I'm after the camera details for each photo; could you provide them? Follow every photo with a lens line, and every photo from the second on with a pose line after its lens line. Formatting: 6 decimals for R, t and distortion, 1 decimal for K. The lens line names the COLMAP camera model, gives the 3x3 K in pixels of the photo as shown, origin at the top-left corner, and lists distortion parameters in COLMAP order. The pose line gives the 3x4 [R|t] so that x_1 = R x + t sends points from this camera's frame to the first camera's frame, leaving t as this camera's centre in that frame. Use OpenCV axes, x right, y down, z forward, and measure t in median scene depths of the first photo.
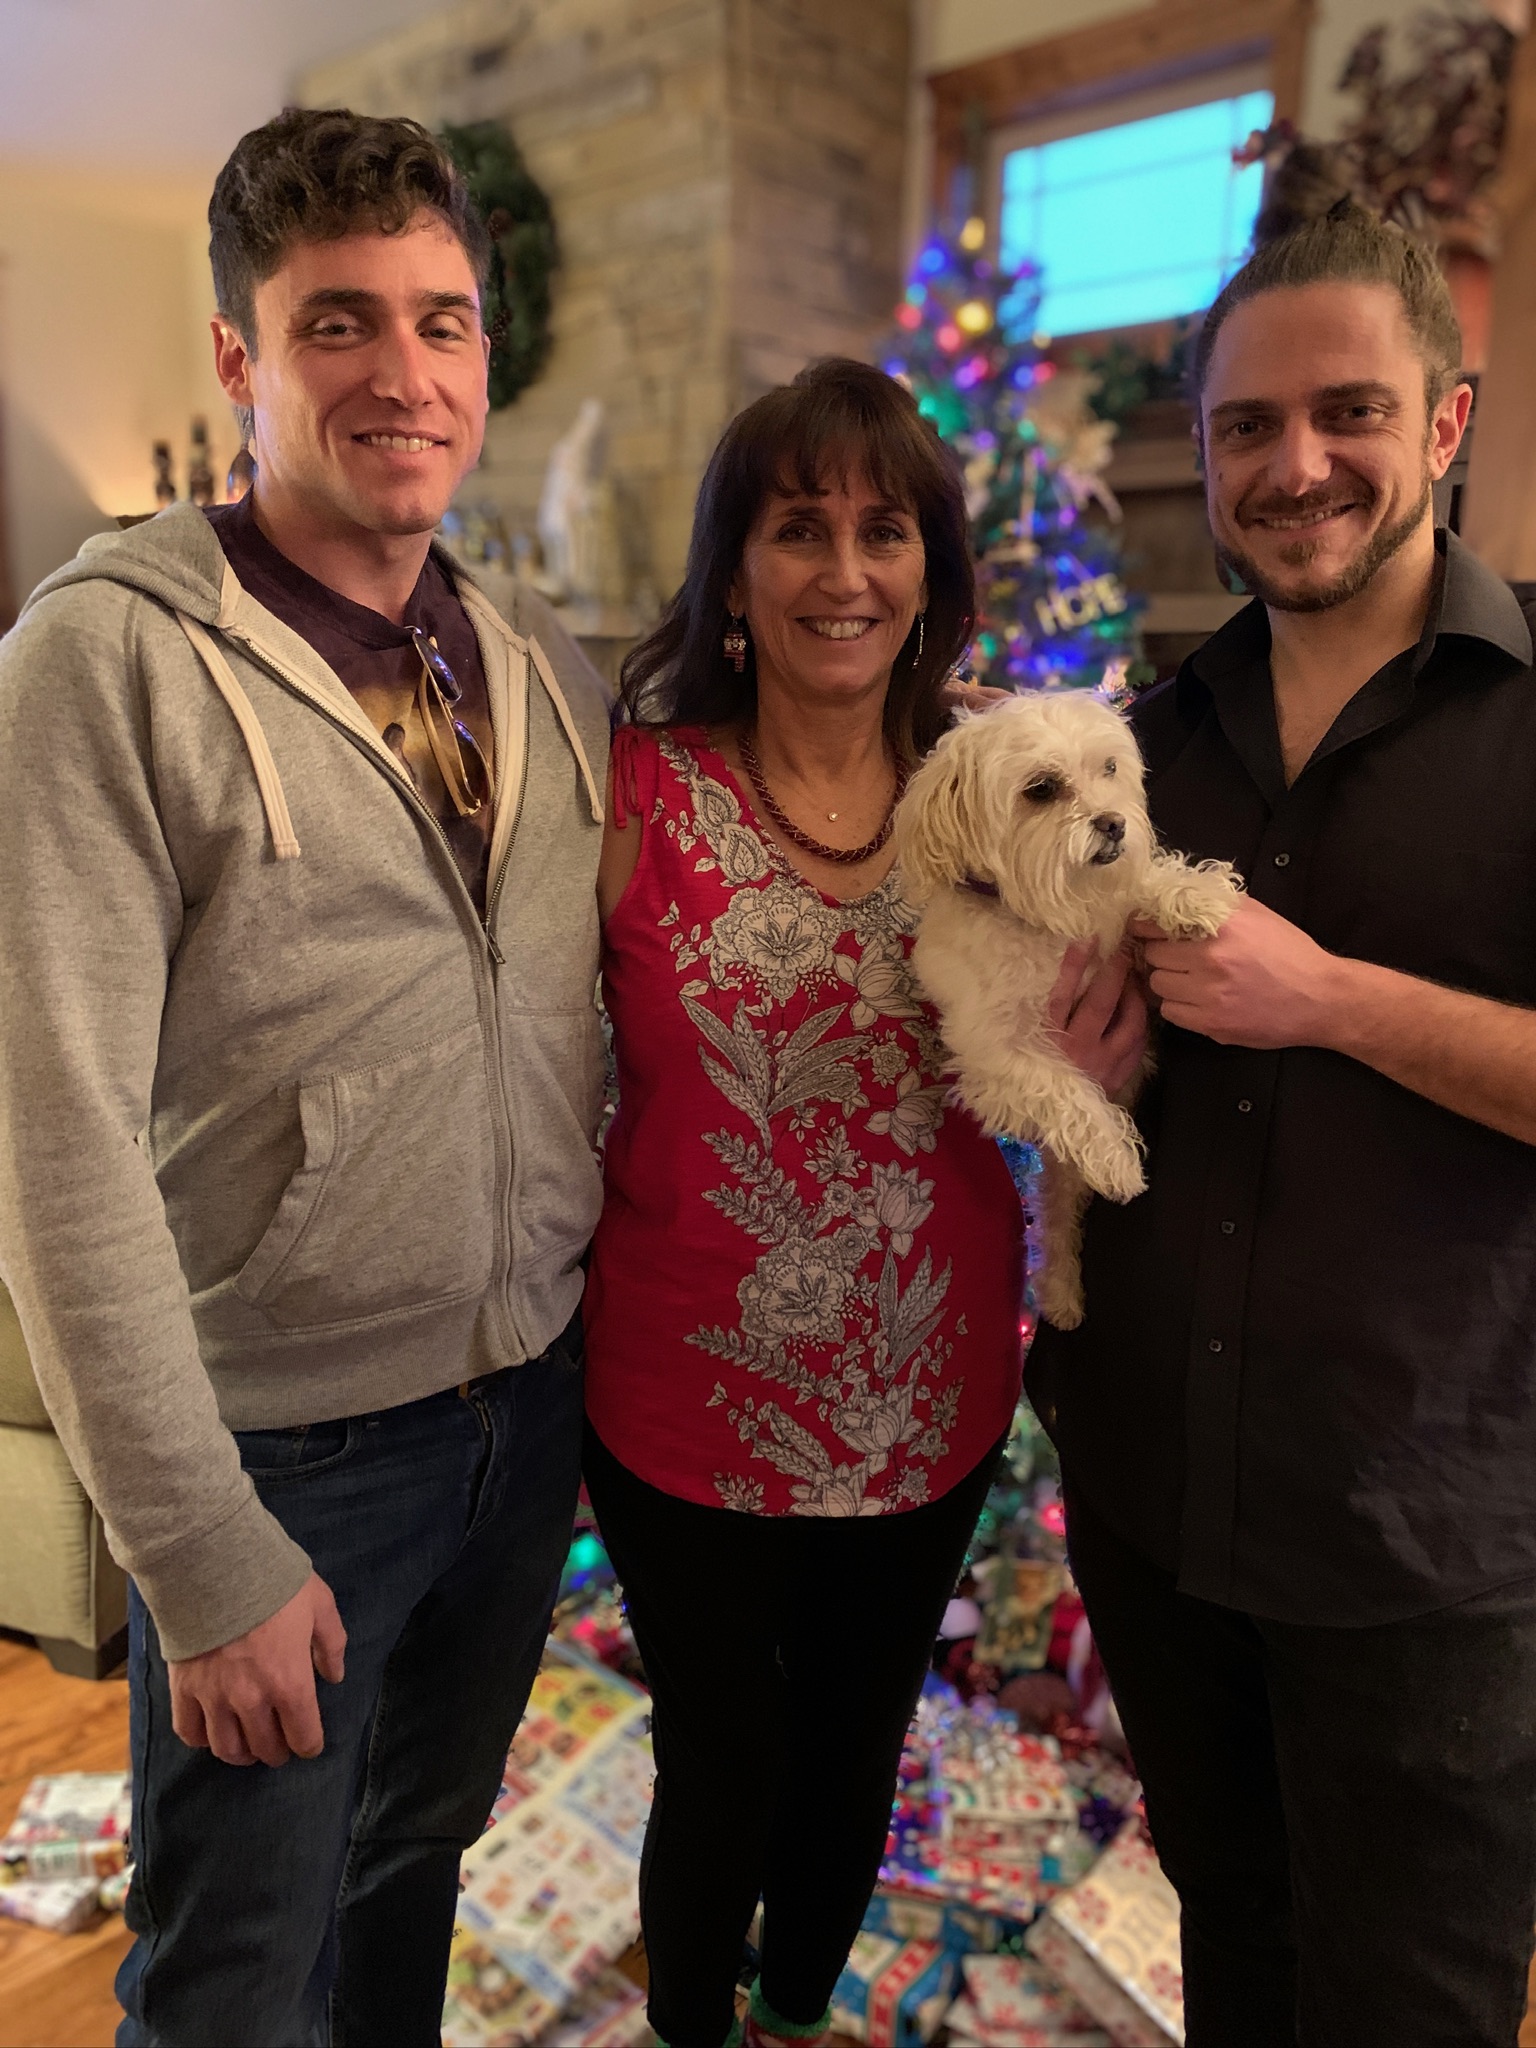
lens RADIAL K [[1565.6, 0, 736.5], [0, 1565.6, 1020.7], [0, 0, 1]] dist [0.003906, 0.001911]
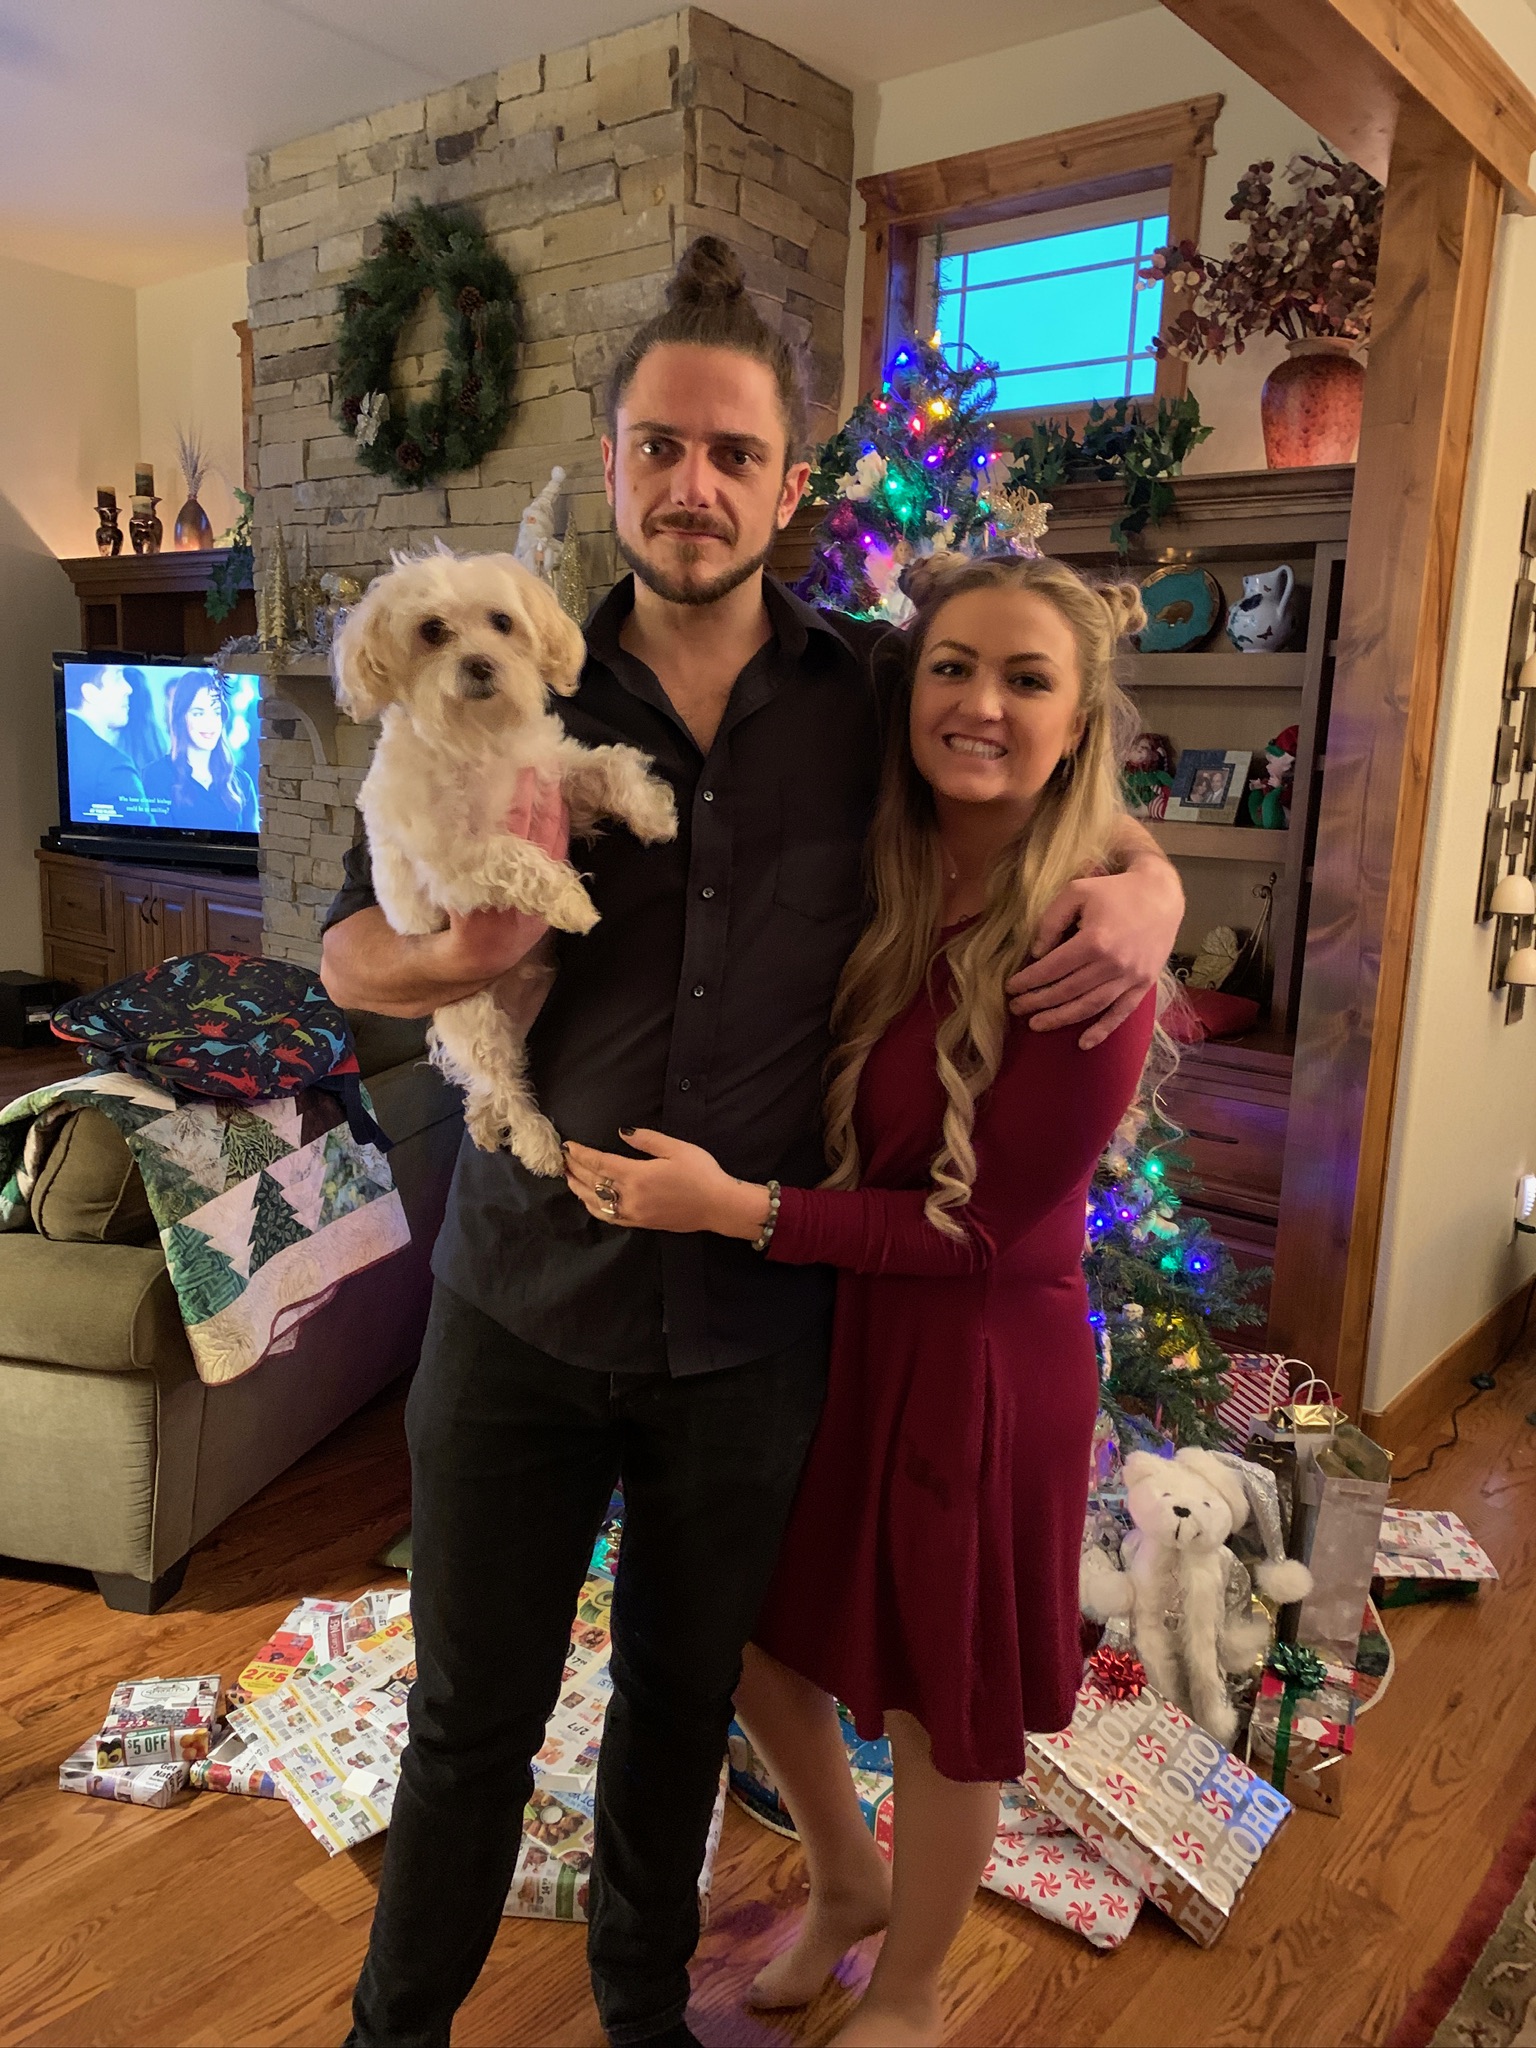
lens RADIAL K [[1536.6, 0, 768.0], [0, 1536.6, 1024.0], [0, 0, 1]] dist [-0.004489, 0.026693]
pose [[0.997059, -0.003051, 0.076578, -0.045744], [0.005120, 0.999627, -0.026828, 0.031389], [-0.076468, 0.027142, 0.996703, -0.090678]]
